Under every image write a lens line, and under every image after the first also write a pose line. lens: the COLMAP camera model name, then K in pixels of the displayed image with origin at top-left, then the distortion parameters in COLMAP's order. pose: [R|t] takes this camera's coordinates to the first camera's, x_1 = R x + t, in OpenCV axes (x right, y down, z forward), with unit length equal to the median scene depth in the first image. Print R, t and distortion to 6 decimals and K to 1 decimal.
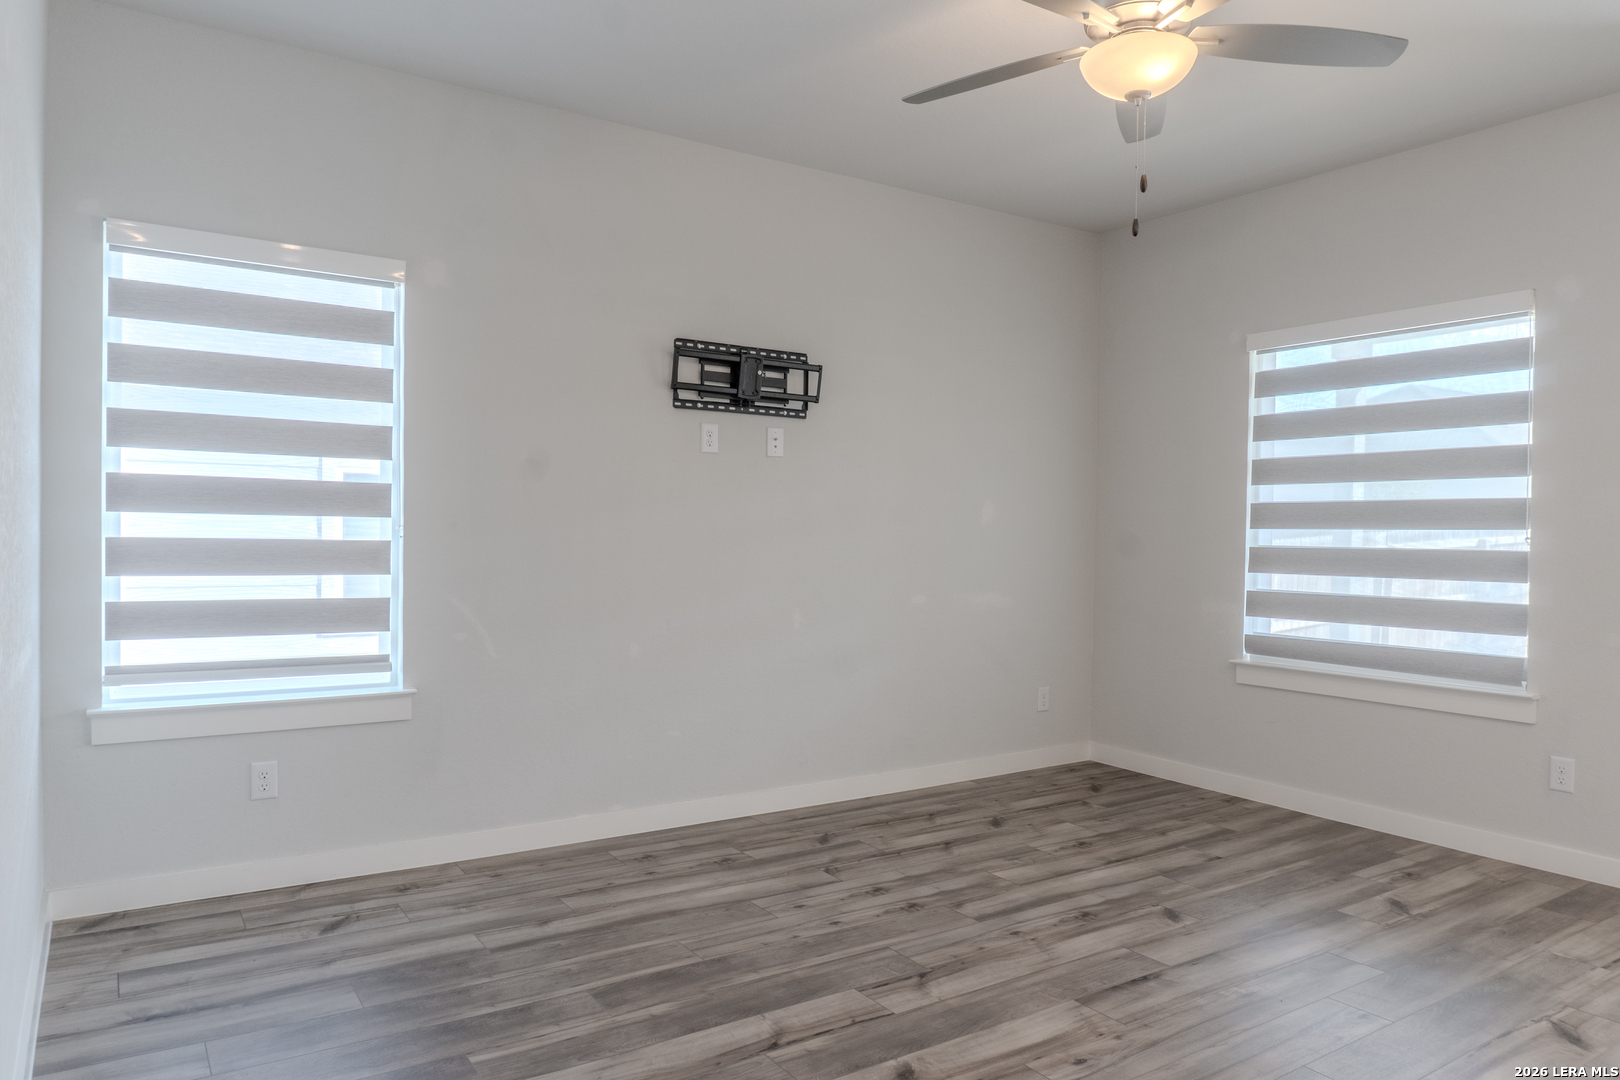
lens RADIAL K [[1092.6, 0, 813.2], [0, 1092.6, 535.9], [0, 0, 1]] dist [-0.023979, 0.001837]
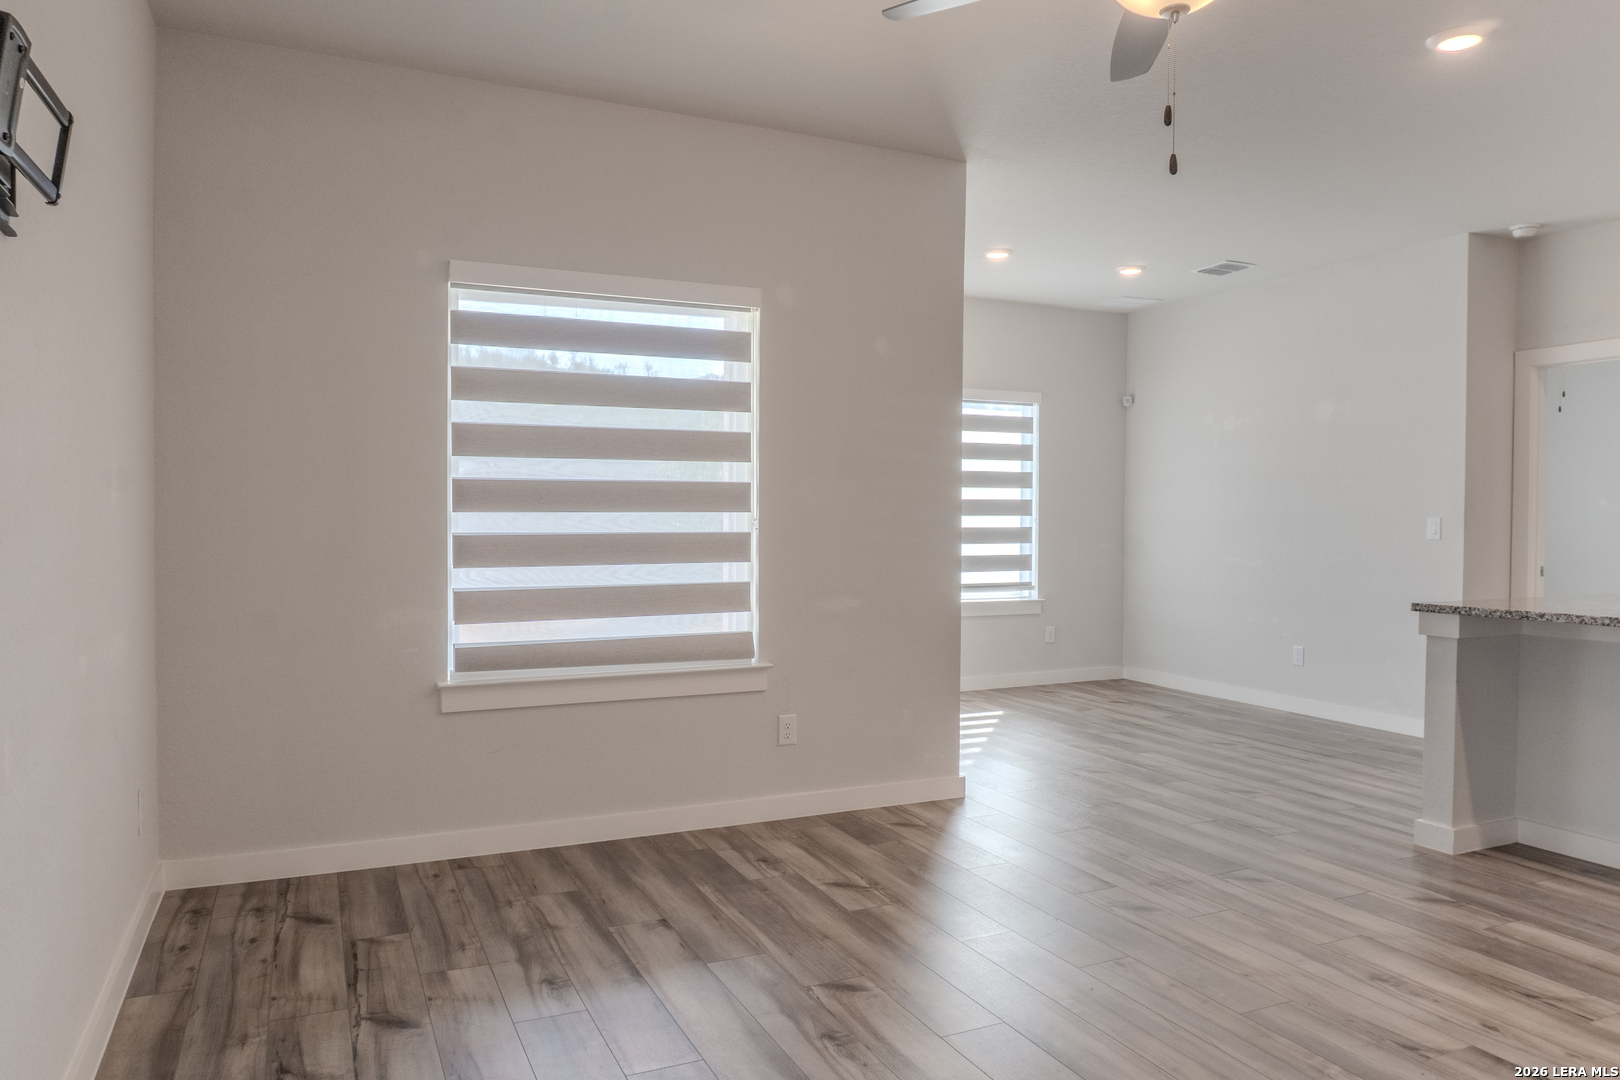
lens RADIAL K [[1092.6, 0, 812.0], [0, 1092.6, 545.7], [0, 0, 1]] dist [-0.023979, 0.001837]
pose [[0.143847, -0.034190, 0.989009, -0.392706], [0.007402, 0.999412, 0.033473, -0.007667], [-0.989572, 0.002506, 0.144015, 0.759175]]
